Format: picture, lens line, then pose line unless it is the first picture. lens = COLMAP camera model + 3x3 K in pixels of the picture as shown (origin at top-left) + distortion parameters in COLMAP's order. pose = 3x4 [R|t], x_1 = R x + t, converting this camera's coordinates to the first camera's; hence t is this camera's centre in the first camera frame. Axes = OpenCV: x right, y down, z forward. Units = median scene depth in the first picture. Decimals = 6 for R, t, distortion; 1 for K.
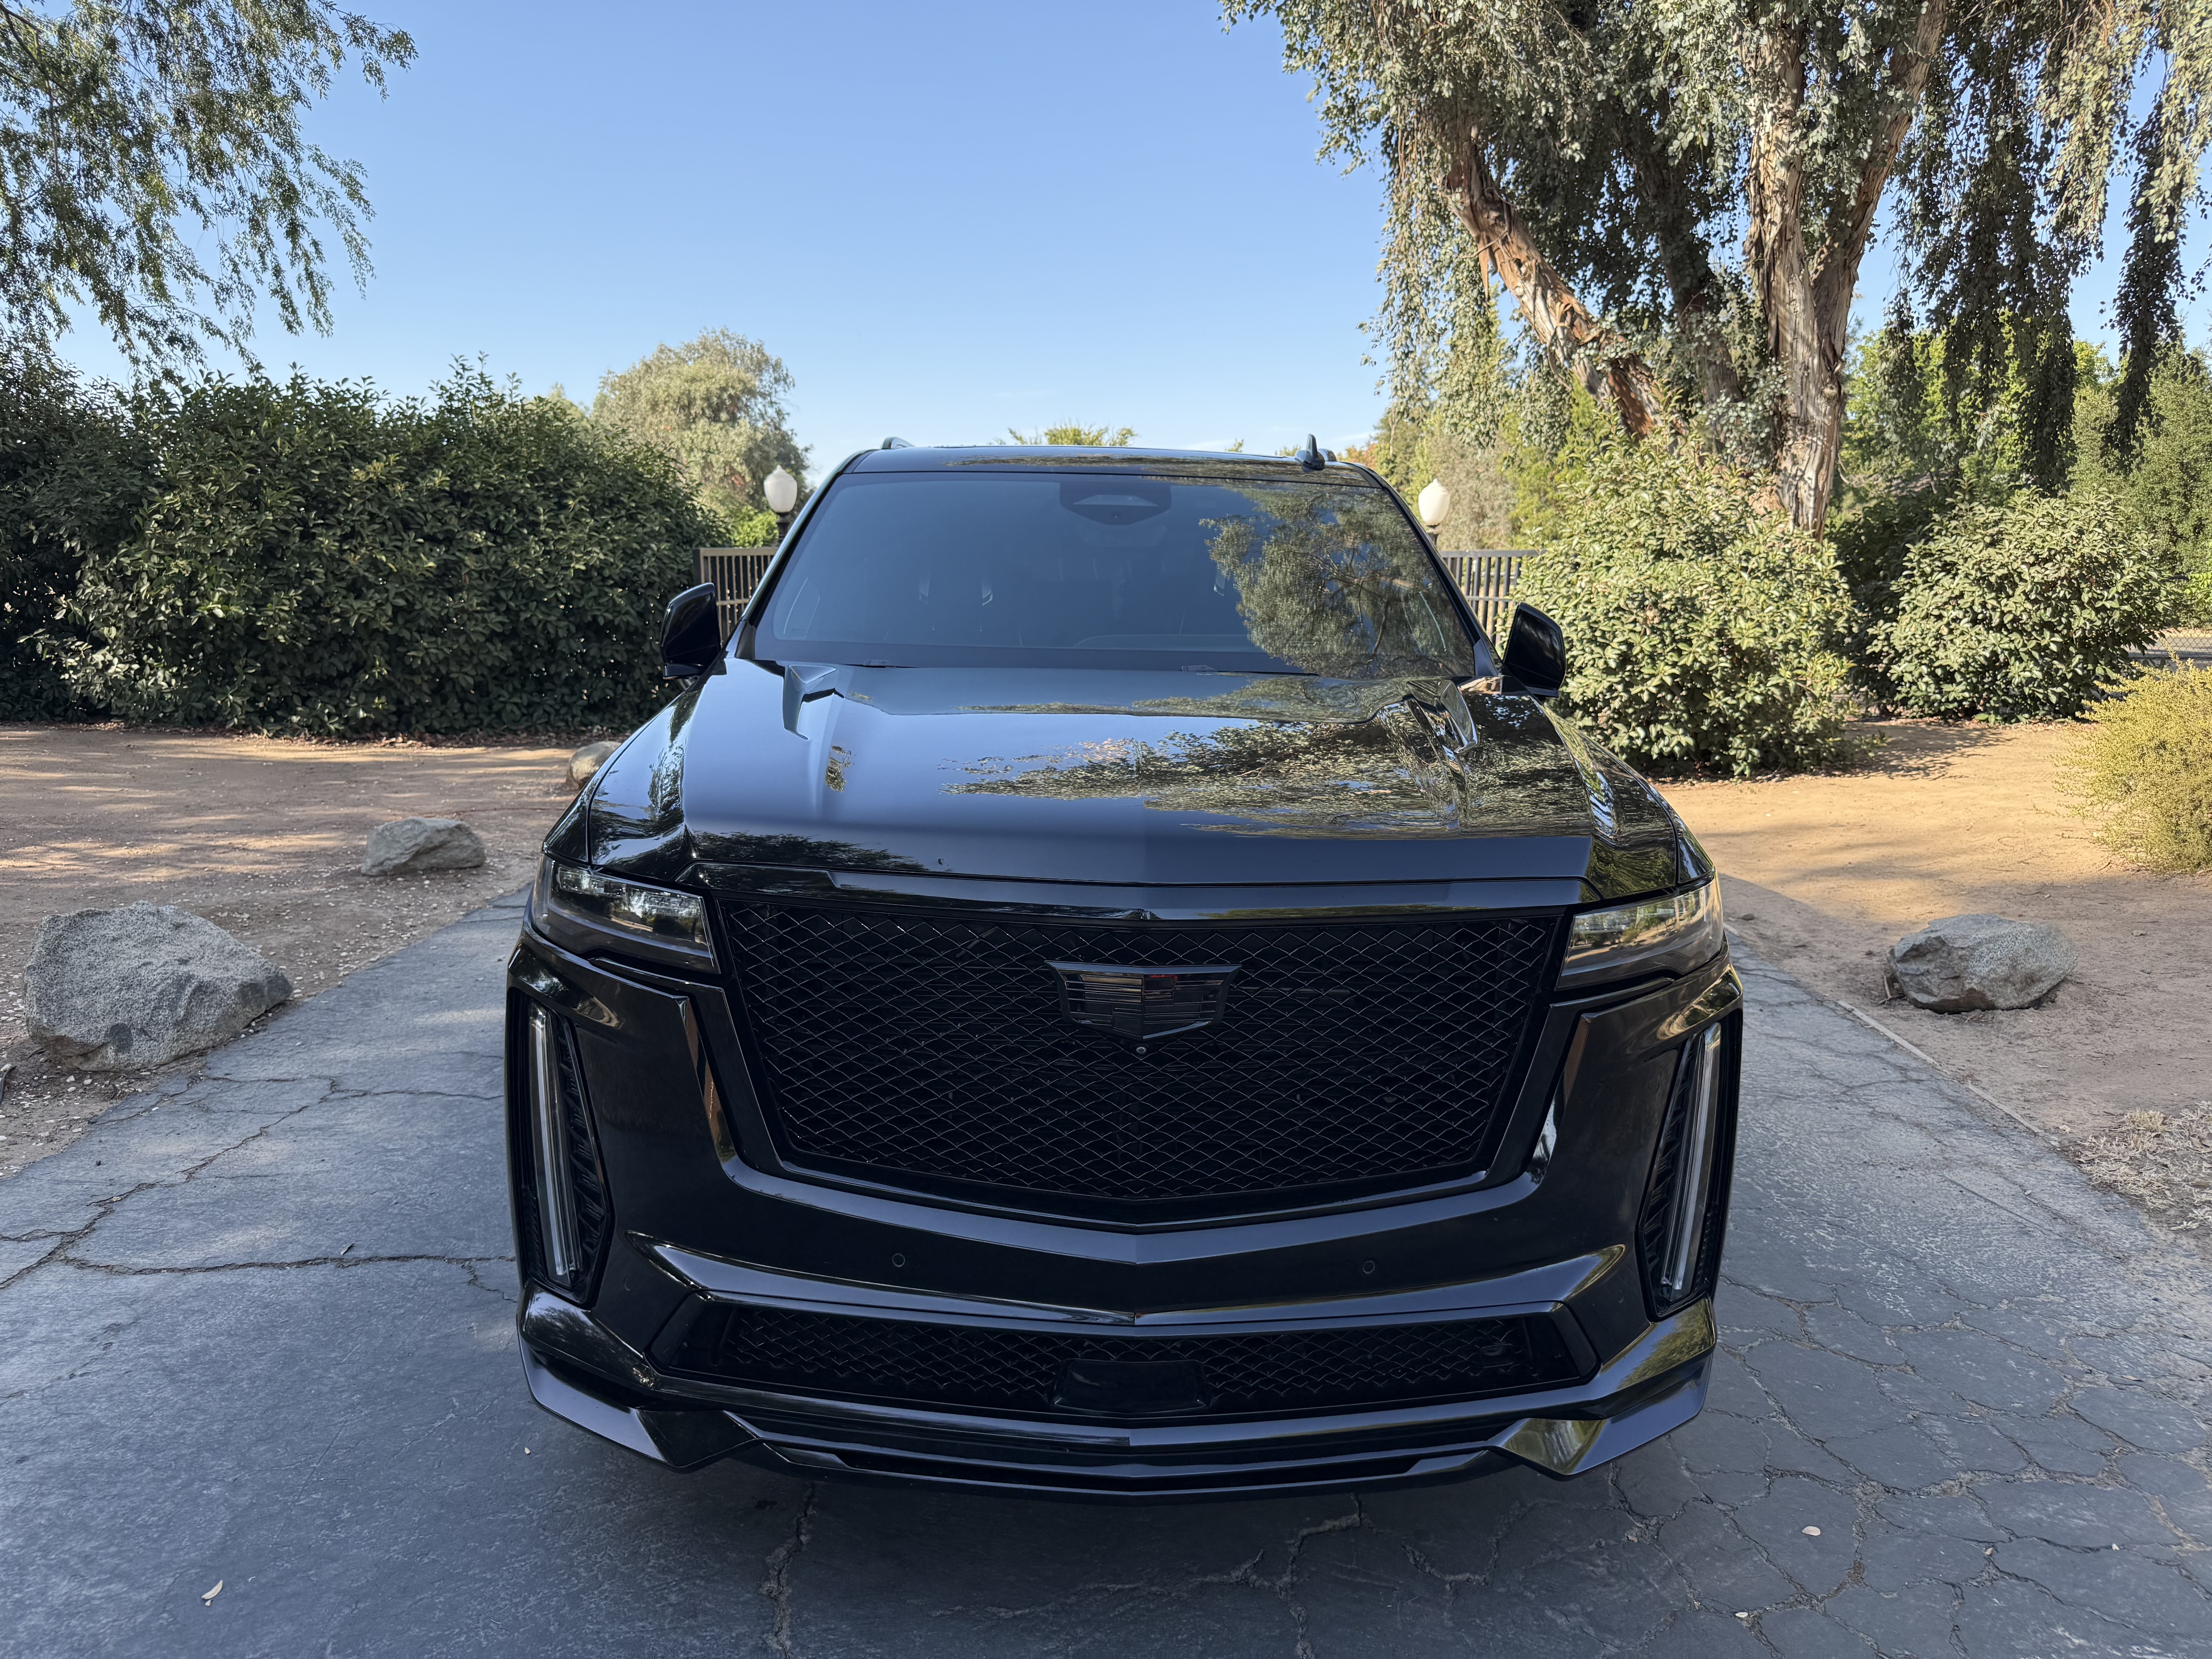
lens RADIAL K [[1548.0, 0, 1103.0], [0, 1548.0, 828.7], [0, 0, 1]] dist [-0.001212, 0.001205]
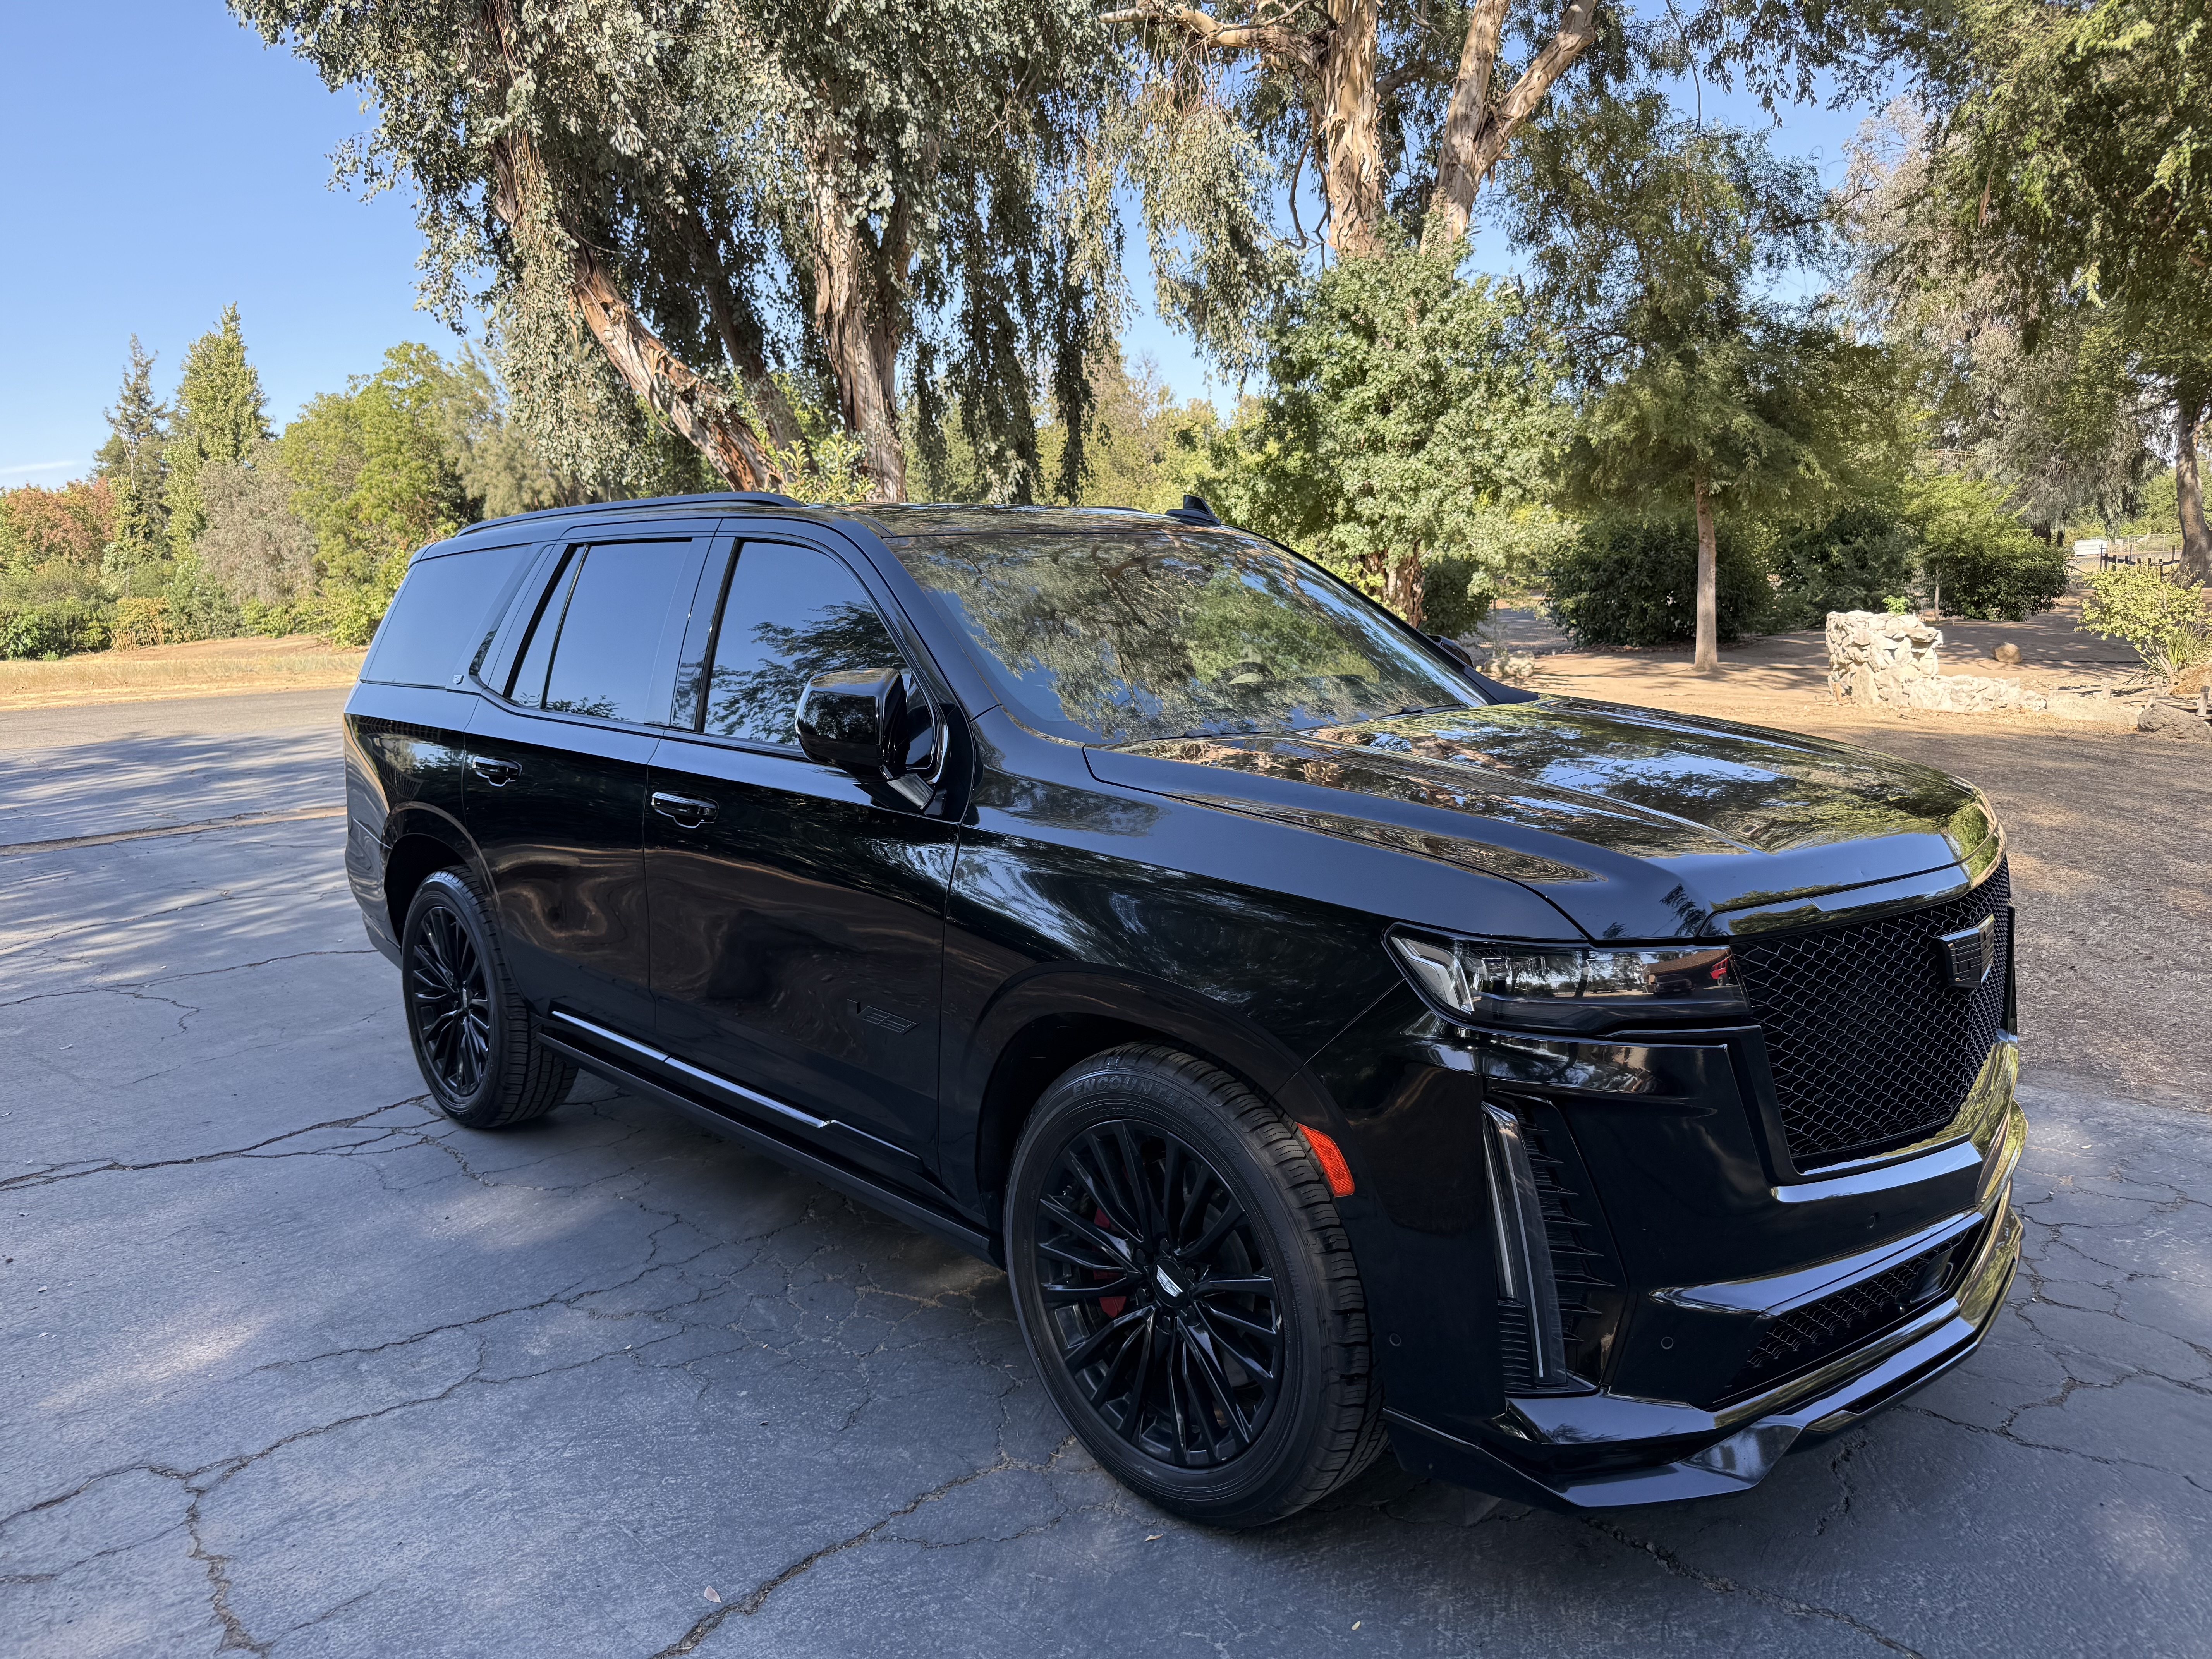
lens RADIAL K [[1548.0, 0, 1103.0], [0, 1548.0, 830.9], [0, 0, 1]] dist [-0.001212, 0.001205]
pose [[0.736752, -0.135956, 0.662354, -0.198414], [0.150613, 0.987964, 0.035260, -0.021552], [-0.659175, 0.073781, 0.748361, 0.074929]]
